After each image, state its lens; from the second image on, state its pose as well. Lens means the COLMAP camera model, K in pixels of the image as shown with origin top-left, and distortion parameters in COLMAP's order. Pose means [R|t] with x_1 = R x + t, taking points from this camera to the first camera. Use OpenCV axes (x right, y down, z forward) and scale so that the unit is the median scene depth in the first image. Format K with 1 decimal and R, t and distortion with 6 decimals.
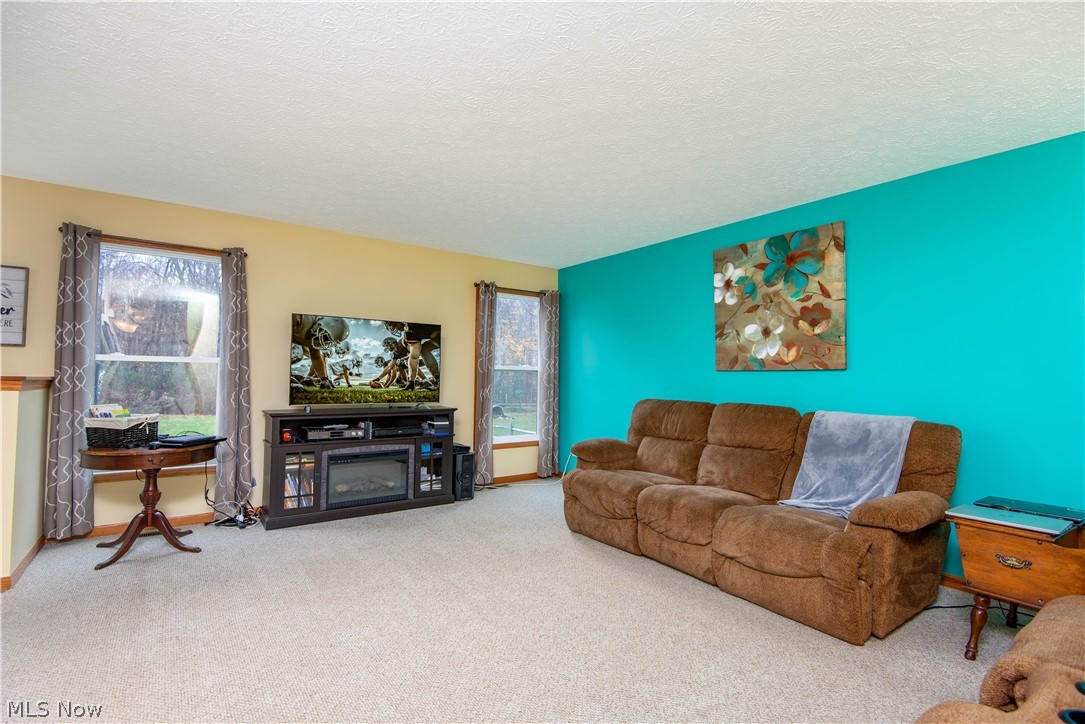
lens RADIAL K [[514.3, 0, 541.8], [0, 514.3, 376.1], [0, 0, 1]] dist [0.000792, 0.000053]
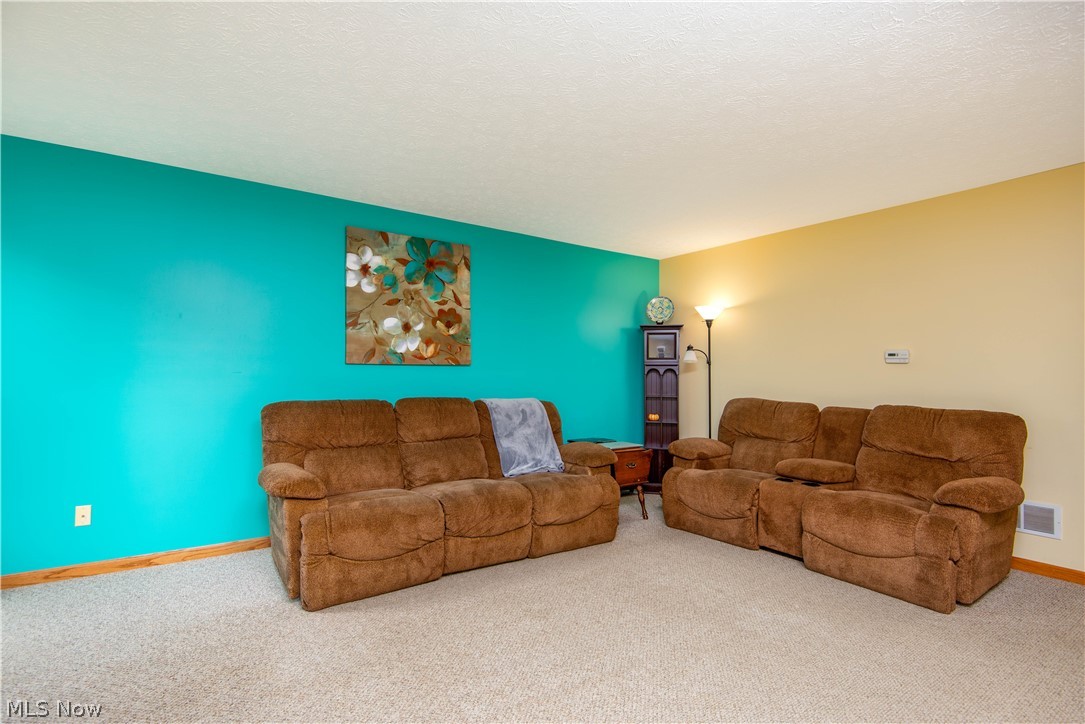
lens RADIAL K [[508.1, 0, 541.5], [0, 508.1, 375.6], [0, 0, 1]] dist [0.001404, 0.000052]
pose [[0.019780, -0.010086, 0.999753, -0.584494], [-0.008075, 0.999915, 0.010247, -0.001776], [-0.999772, -0.008276, 0.019697, 0.724534]]
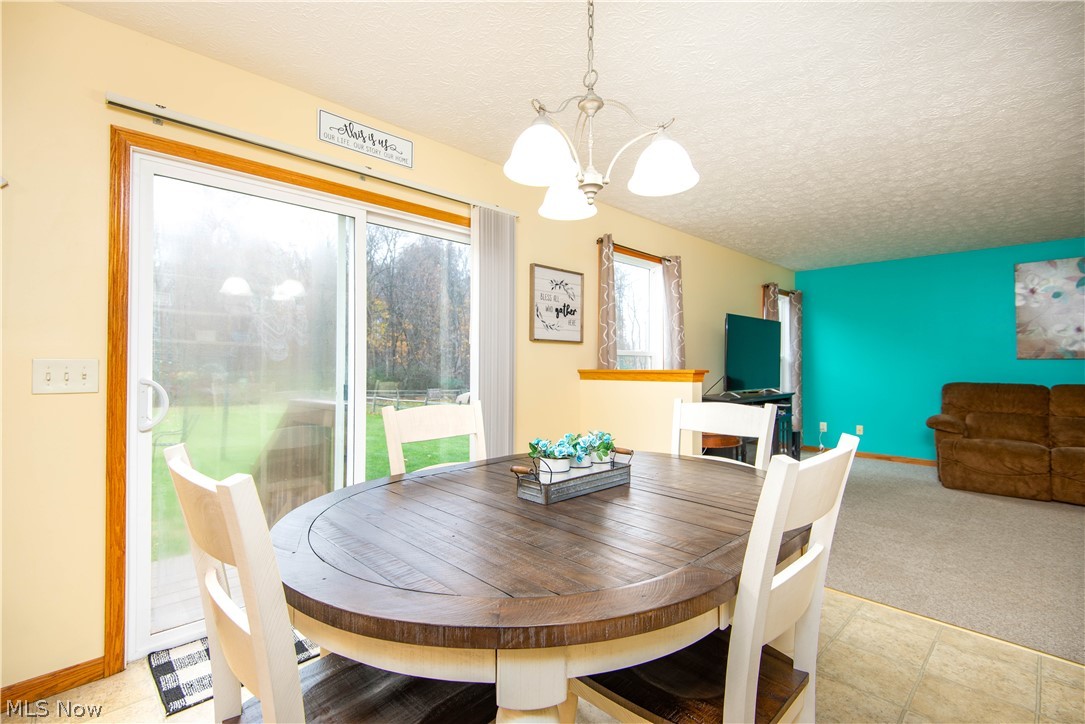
lens RADIAL K [[524.6, 0, 544.7], [0, 524.6, 358.0], [0, 0, 1]] dist [0.032829, -0.000170]
pose [[0.983235, -0.007604, 0.182185, -1.171694], [0.008786, 0.999945, -0.005683, -0.017781], [-0.182132, 0.007188, 0.983248, -0.105237]]
